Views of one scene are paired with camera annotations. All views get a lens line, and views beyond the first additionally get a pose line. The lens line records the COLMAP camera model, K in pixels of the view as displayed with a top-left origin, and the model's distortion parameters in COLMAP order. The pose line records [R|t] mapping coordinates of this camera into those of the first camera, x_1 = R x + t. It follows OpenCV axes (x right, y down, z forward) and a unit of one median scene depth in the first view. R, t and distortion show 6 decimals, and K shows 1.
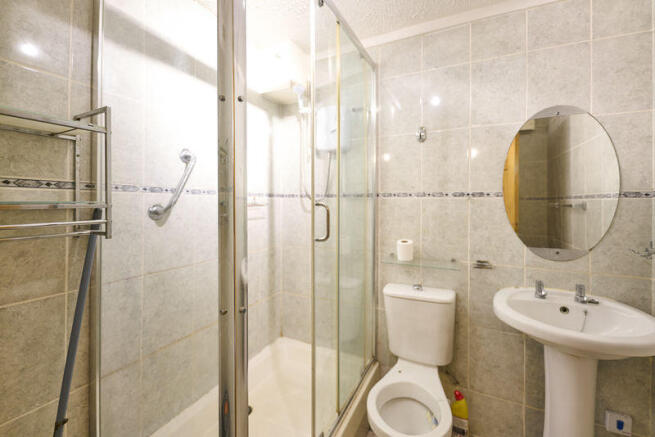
lens RADIAL K [[278.2, 0, 328.8], [0, 278.2, 208.8], [0, 0, 1]] dist [0.002092, 0.000110]
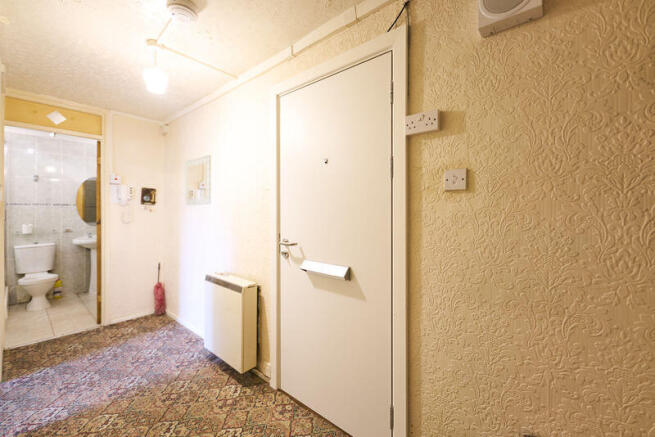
lens RADIAL K [[278.2, 0, 328.8], [0, 278.2, 208.8], [0, 0, 1]] dist [0.002092, 0.000110]
pose [[0.277227, 0.001405, 0.960803, -1.238768], [0.006268, 0.999975, -0.003271, 0.008004], [-0.960784, 0.006929, 0.277211, -2.014397]]
